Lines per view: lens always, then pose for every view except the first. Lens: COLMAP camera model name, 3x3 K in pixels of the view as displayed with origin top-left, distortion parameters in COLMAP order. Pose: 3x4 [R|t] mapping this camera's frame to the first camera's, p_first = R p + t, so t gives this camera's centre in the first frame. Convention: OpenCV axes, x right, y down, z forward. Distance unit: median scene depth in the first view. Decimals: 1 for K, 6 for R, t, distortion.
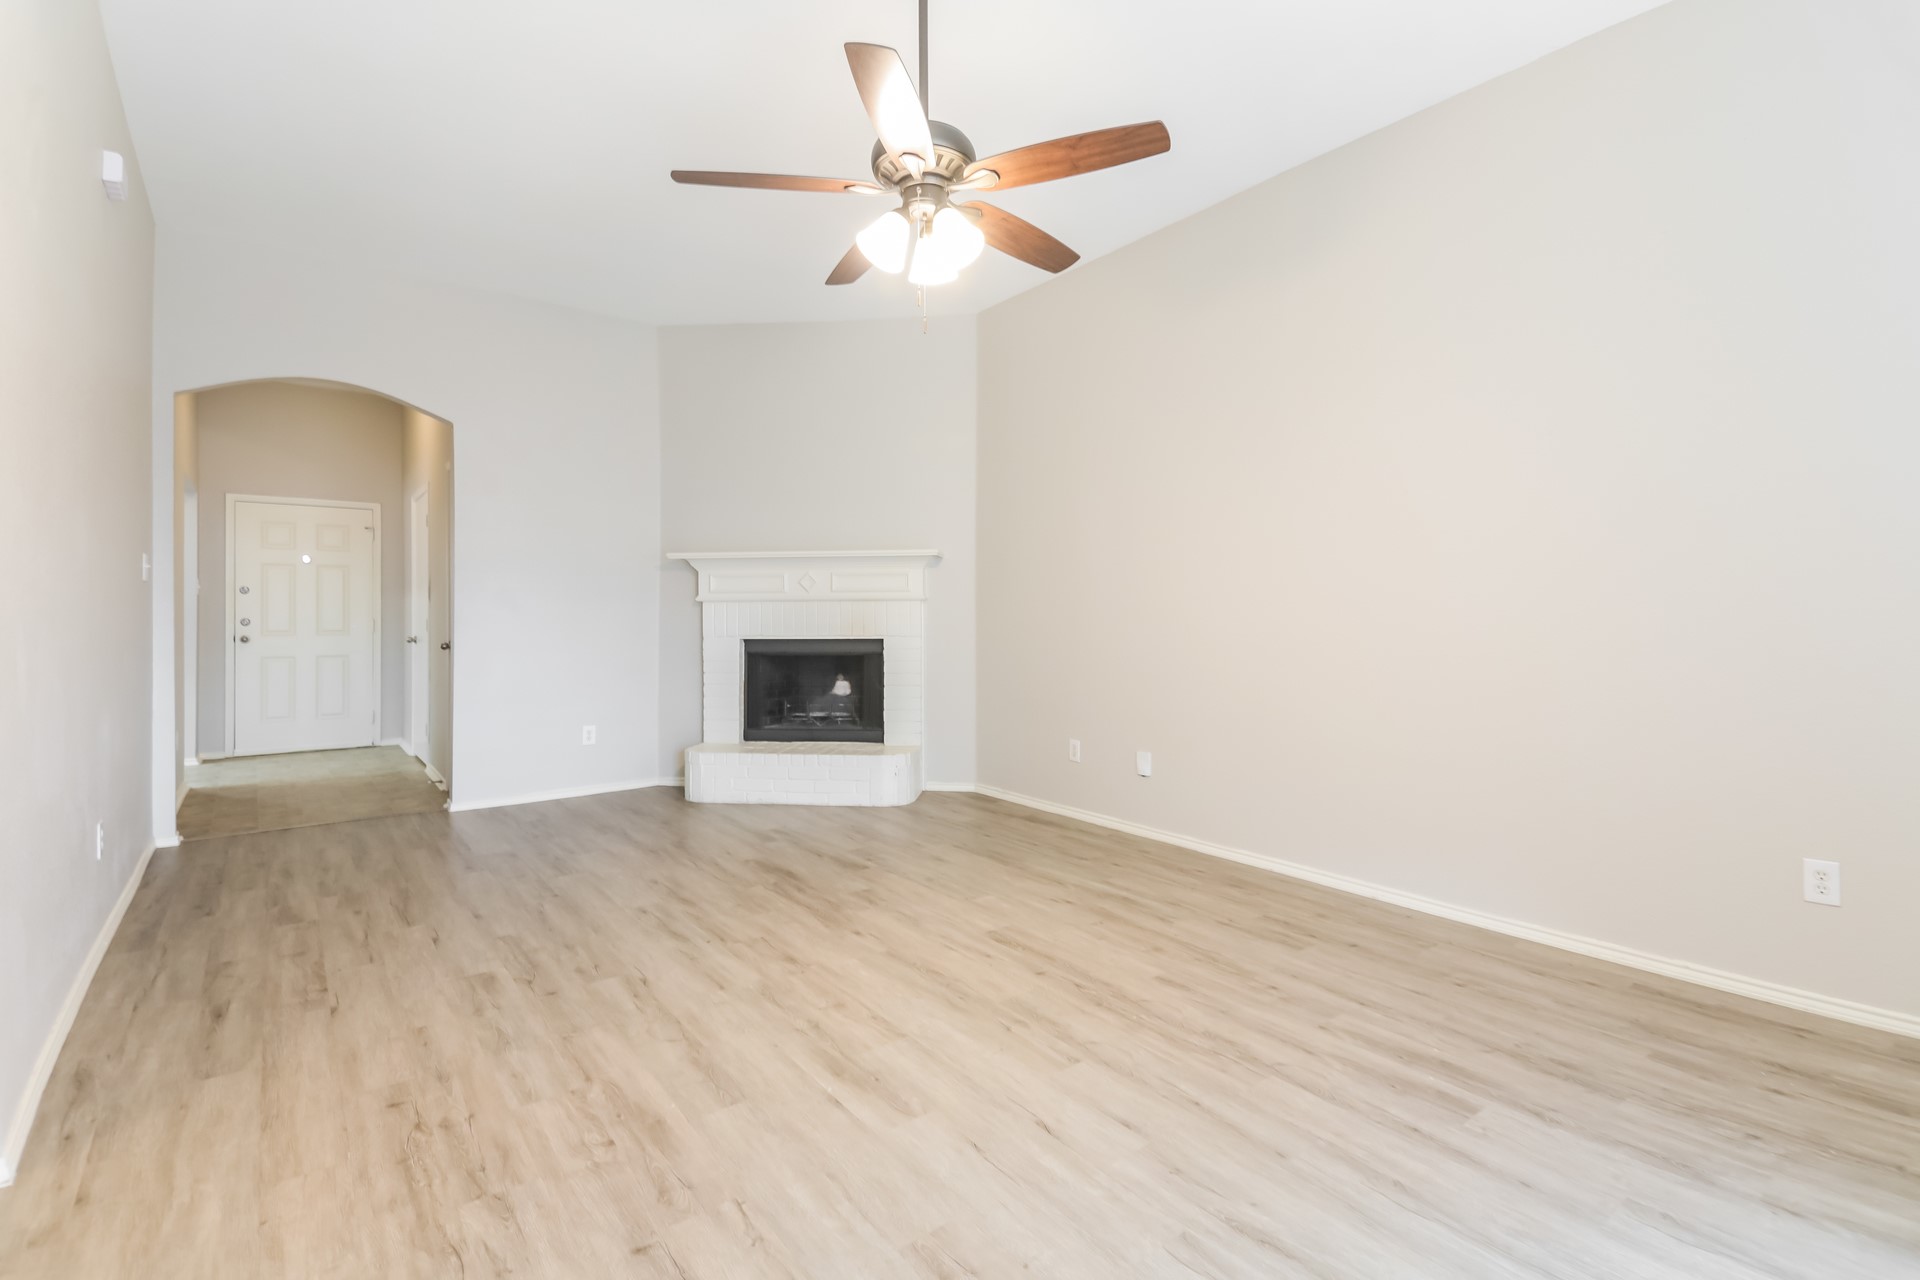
lens RADIAL K [[867.7, 0, 957.4], [0, 867.7, 612.0], [0, 0, 1]] dist [0.089947, -0.060012]
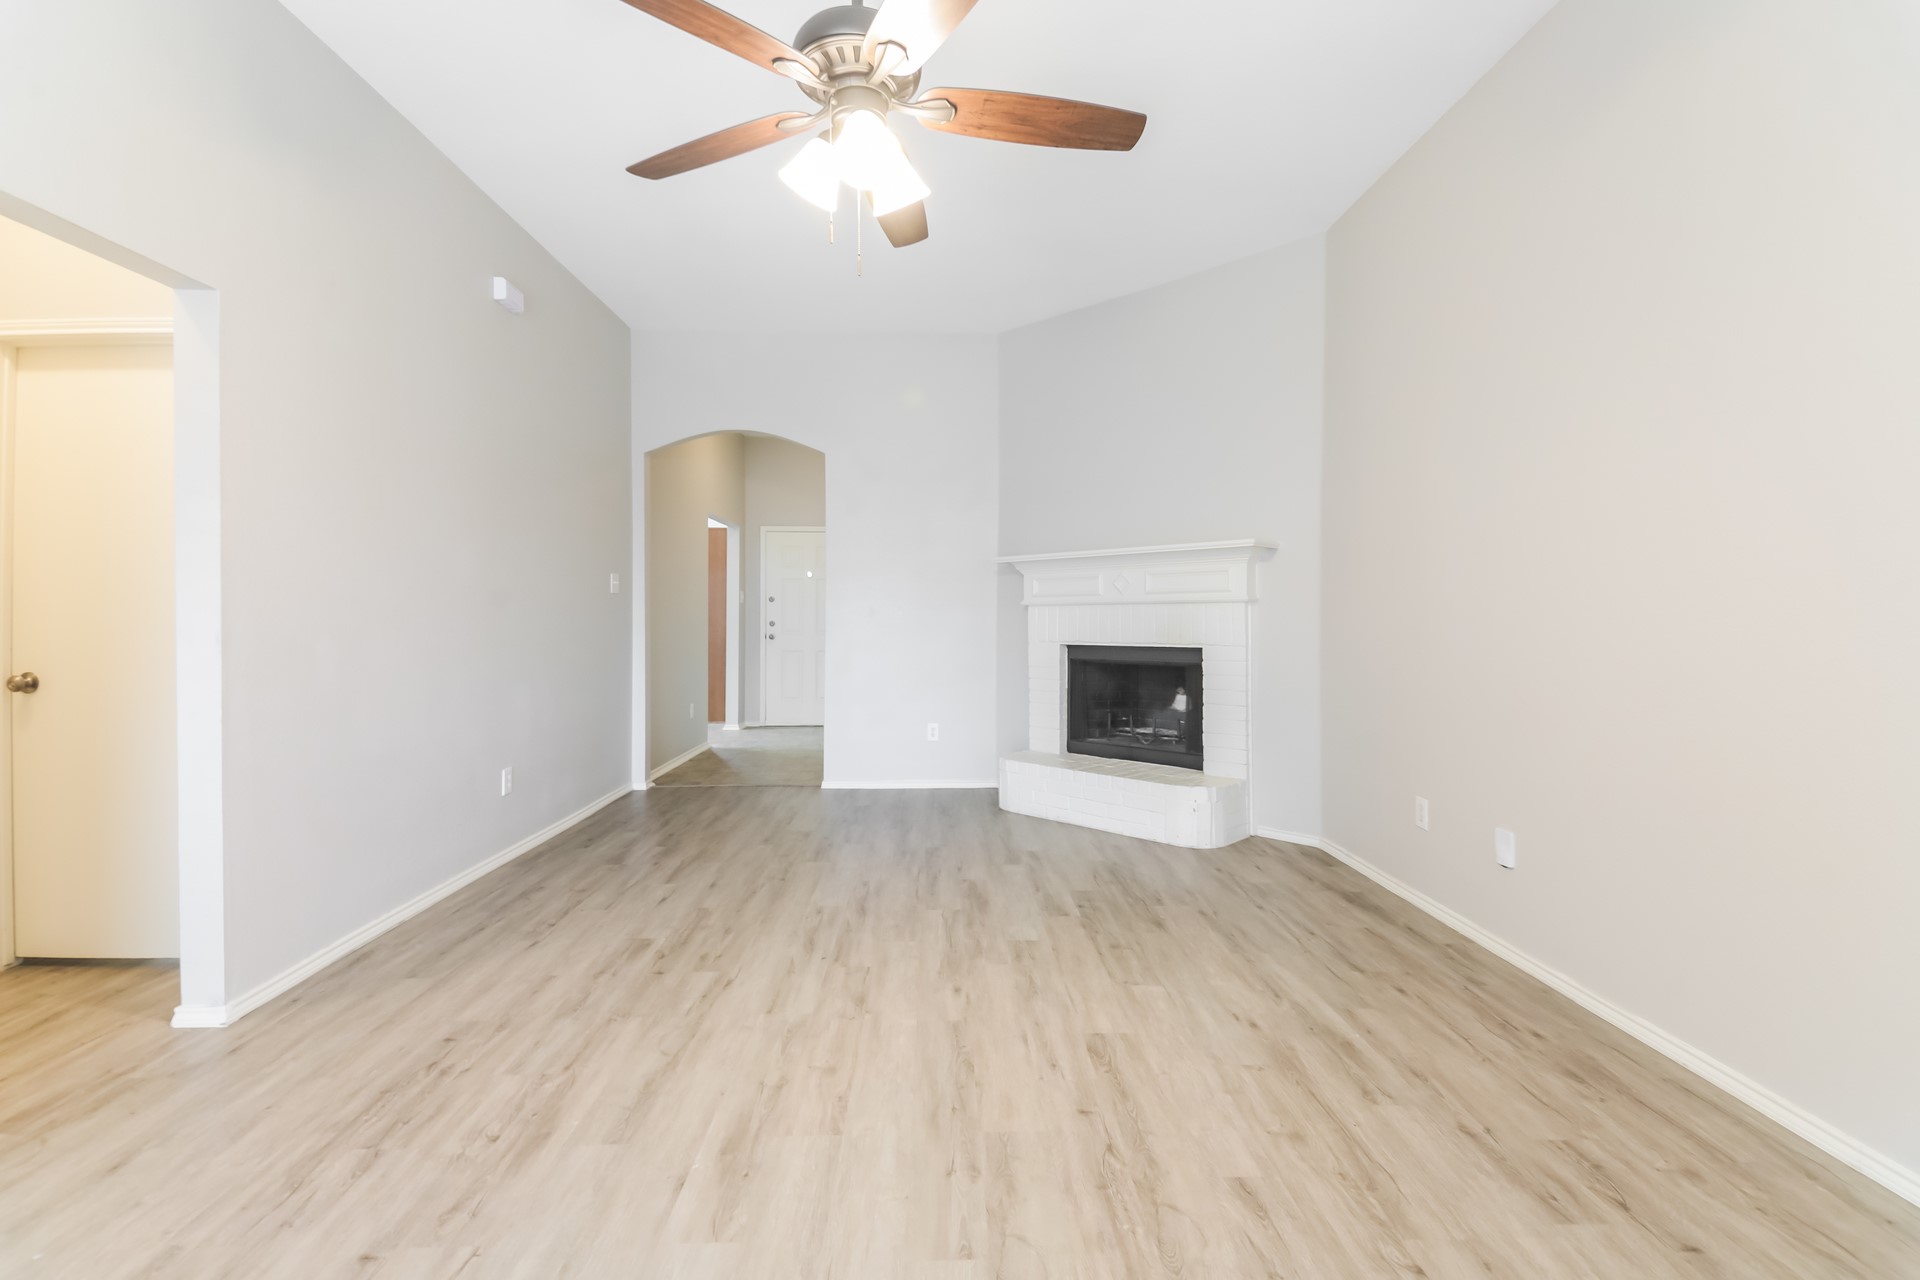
lens RADIAL K [[867.7, 0, 957.4], [0, 867.7, 612.0], [0, 0, 1]] dist [0.089947, -0.060012]
pose [[0.803616, -0.002787, -0.595142, 0.356112], [-0.000145, 0.999988, -0.004878, 0.000477], [0.595149, 0.004007, 0.803606, 0.274315]]
